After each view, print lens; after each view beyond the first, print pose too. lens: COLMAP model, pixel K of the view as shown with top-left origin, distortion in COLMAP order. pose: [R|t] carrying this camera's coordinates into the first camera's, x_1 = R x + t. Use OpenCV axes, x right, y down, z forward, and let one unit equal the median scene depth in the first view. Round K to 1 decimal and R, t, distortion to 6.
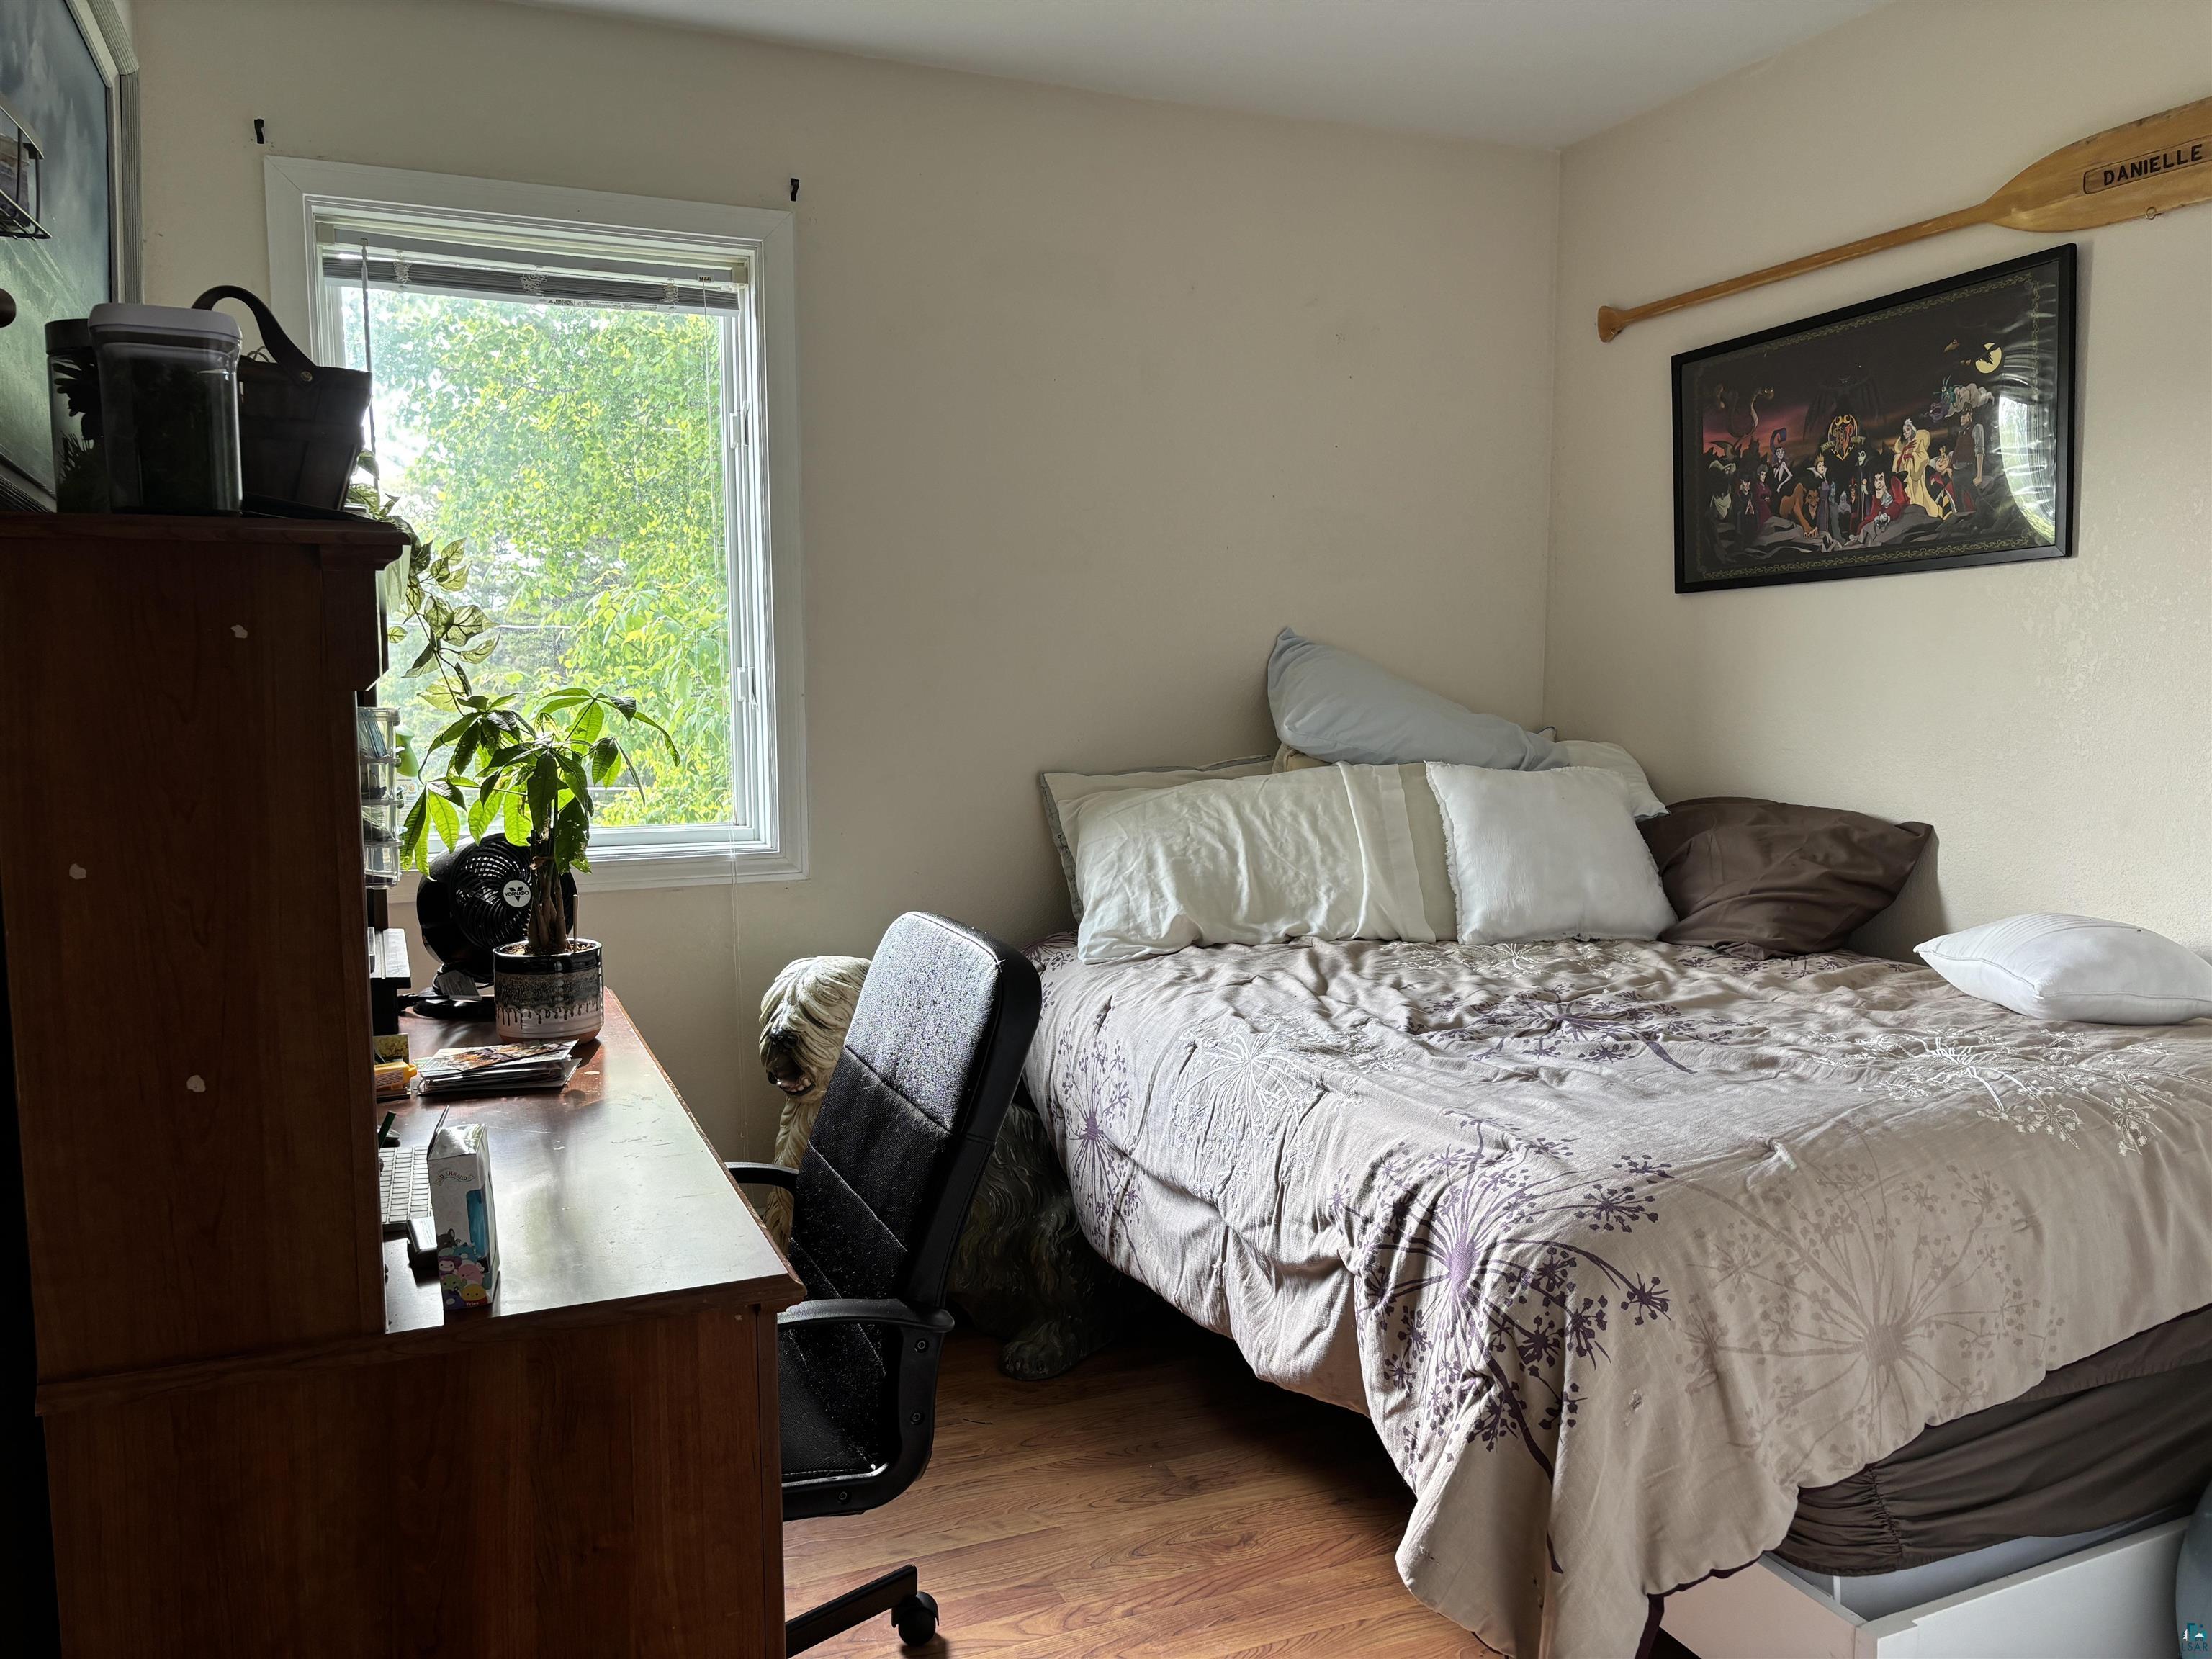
lens RADIAL K [[1670.5, 0, 1109.4], [0, 1670.5, 837.9], [0, 0, 1]] dist [0.046301, -0.042318]
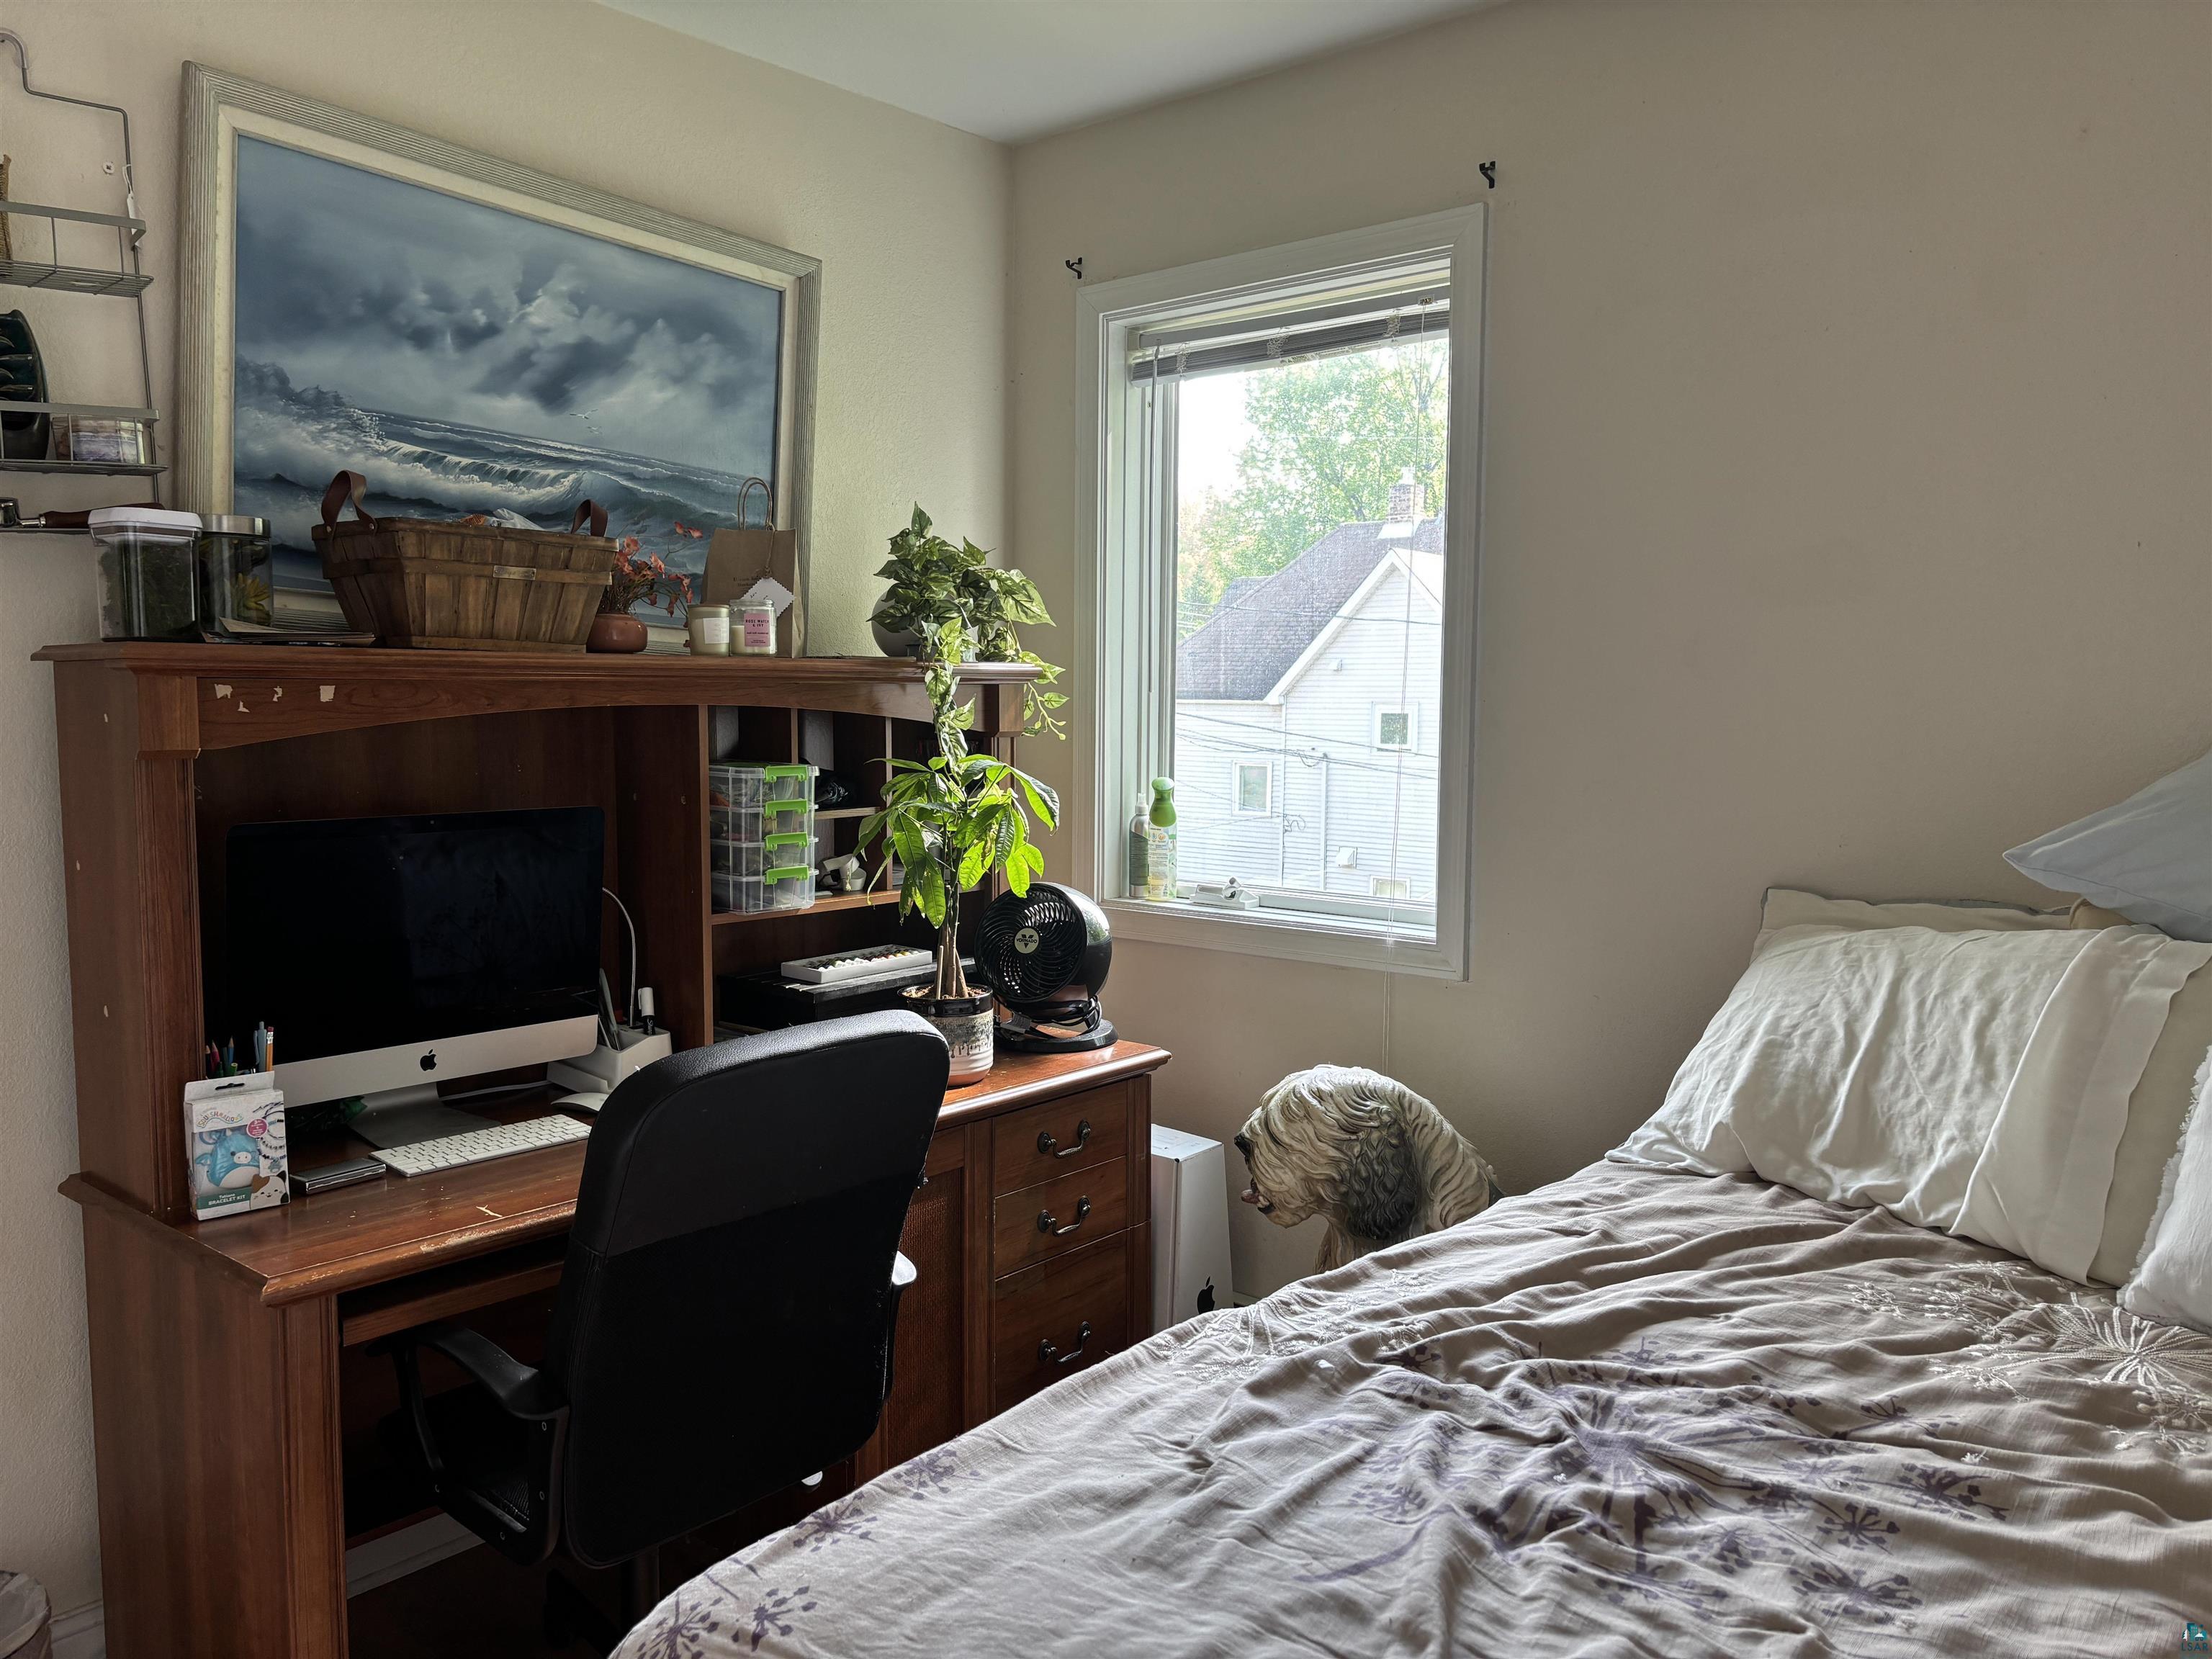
lens RADIAL K [[1670.5, 0, 1106.9], [0, 1670.5, 823.1], [0, 0, 1]] dist [0.046301, -0.042318]
pose [[0.438591, 0.072598, -0.895750, 0.529776], [-0.098951, 0.994573, 0.032157, -0.069117], [0.893222, 0.074531, 0.443394, 0.487805]]
